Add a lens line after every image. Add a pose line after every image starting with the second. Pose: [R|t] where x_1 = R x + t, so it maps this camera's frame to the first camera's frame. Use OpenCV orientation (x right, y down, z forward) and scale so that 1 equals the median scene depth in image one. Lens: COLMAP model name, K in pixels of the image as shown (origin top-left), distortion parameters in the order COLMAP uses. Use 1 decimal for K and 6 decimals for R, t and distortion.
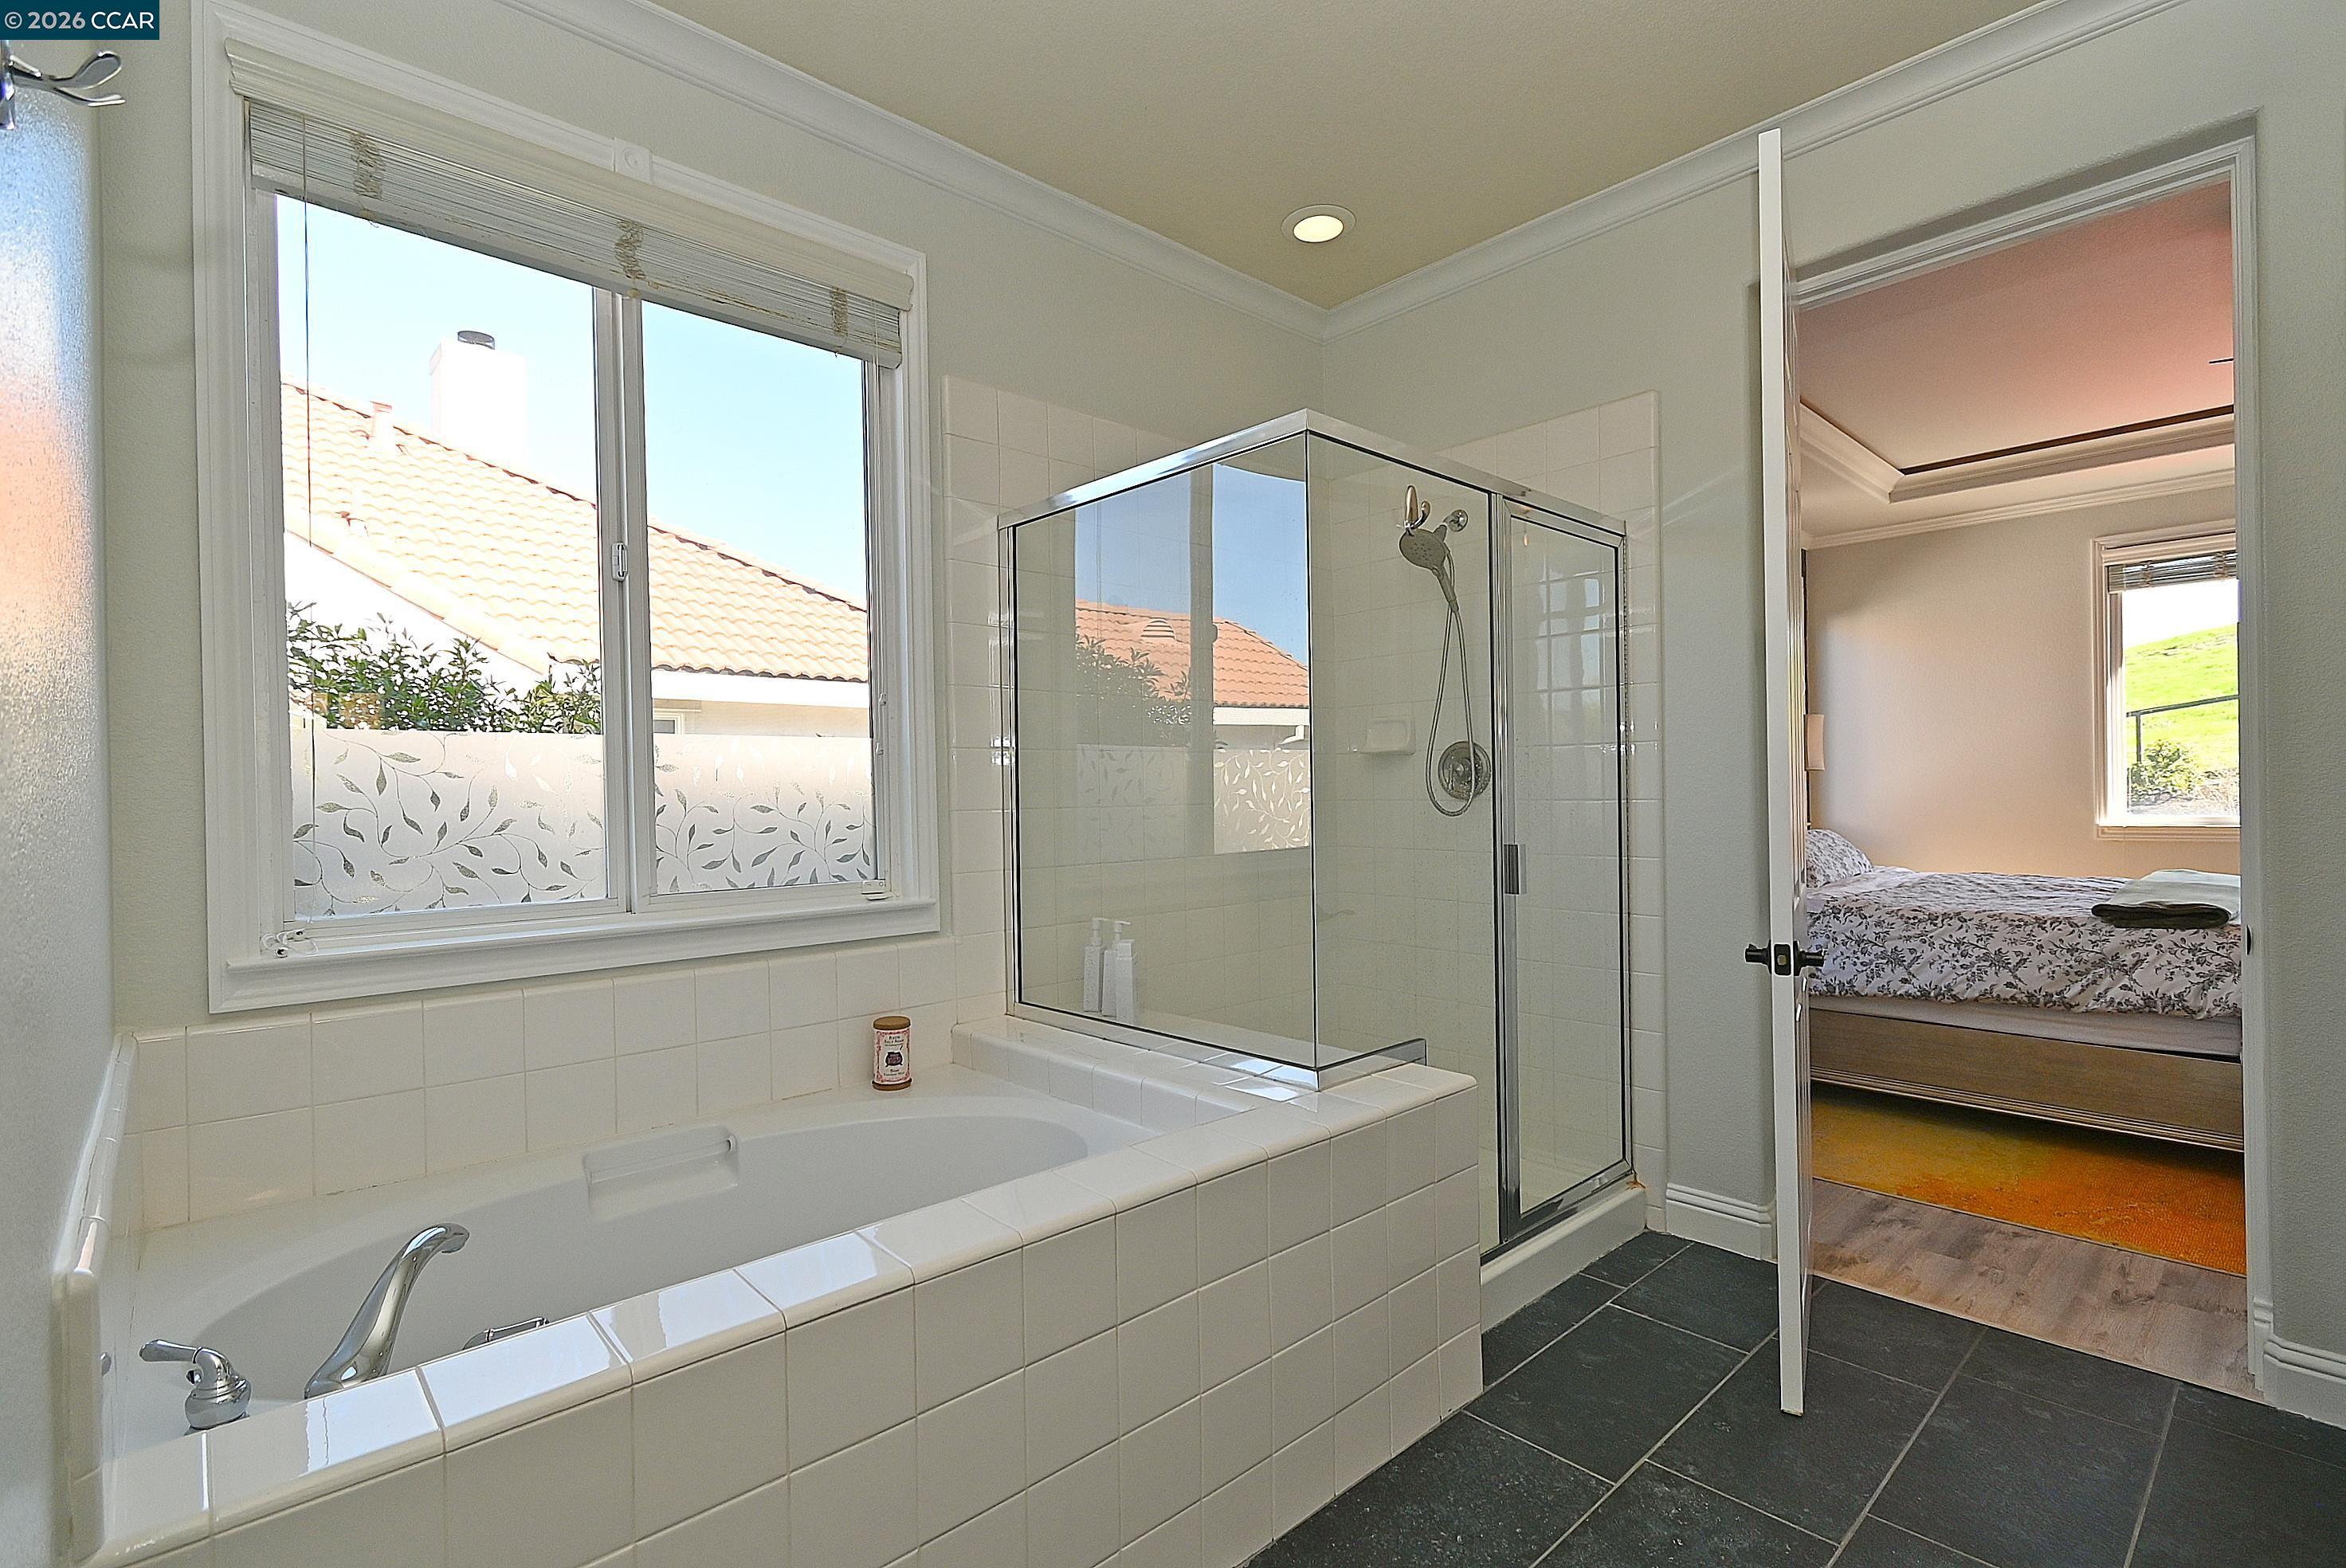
lens RADIAL K [[1042.9, 0, 1176.9], [0, 1042.9, 800.2], [0, 0, 1]] dist [0.010242, -0.005301]
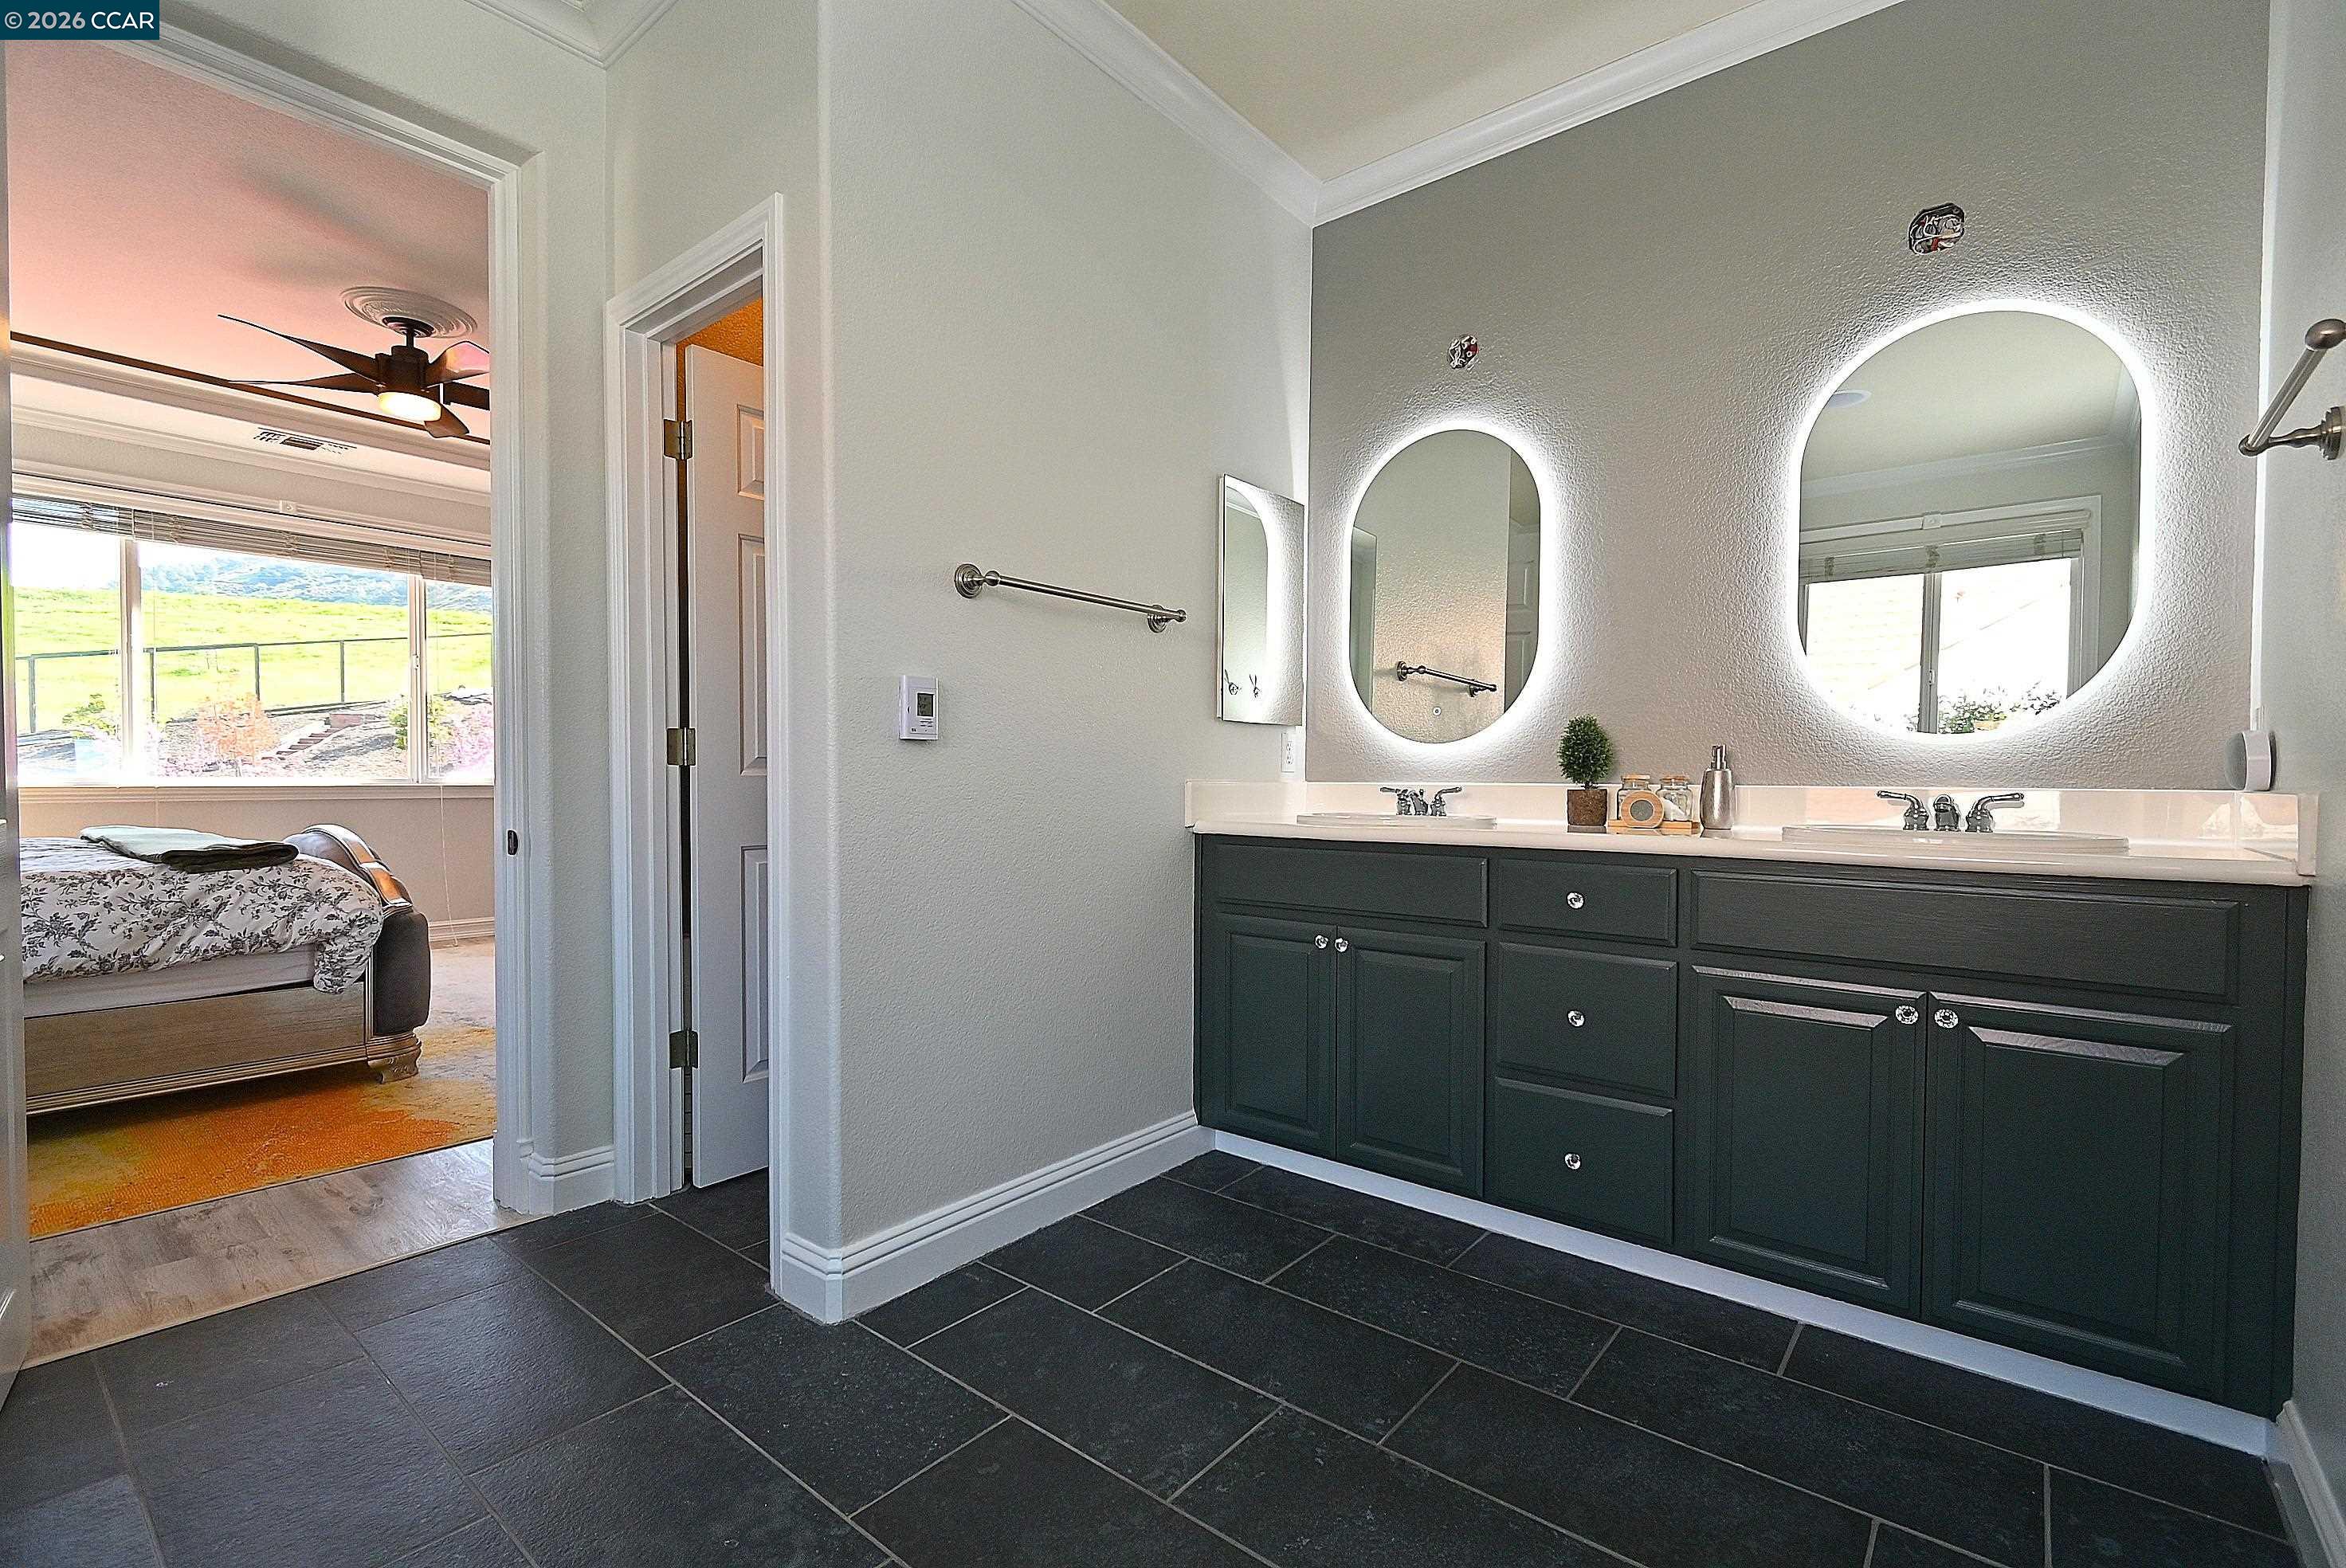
lens RADIAL K [[1042.9, 0, 1176.9], [0, 1042.9, 800.2], [0, 0, 1]] dist [0.010242, -0.005301]
pose [[-0.120020, -0.017984, 0.992609, -0.155751], [-0.011196, 0.999797, 0.016760, 0.030151], [-0.992708, -0.009102, -0.120197, 0.234929]]
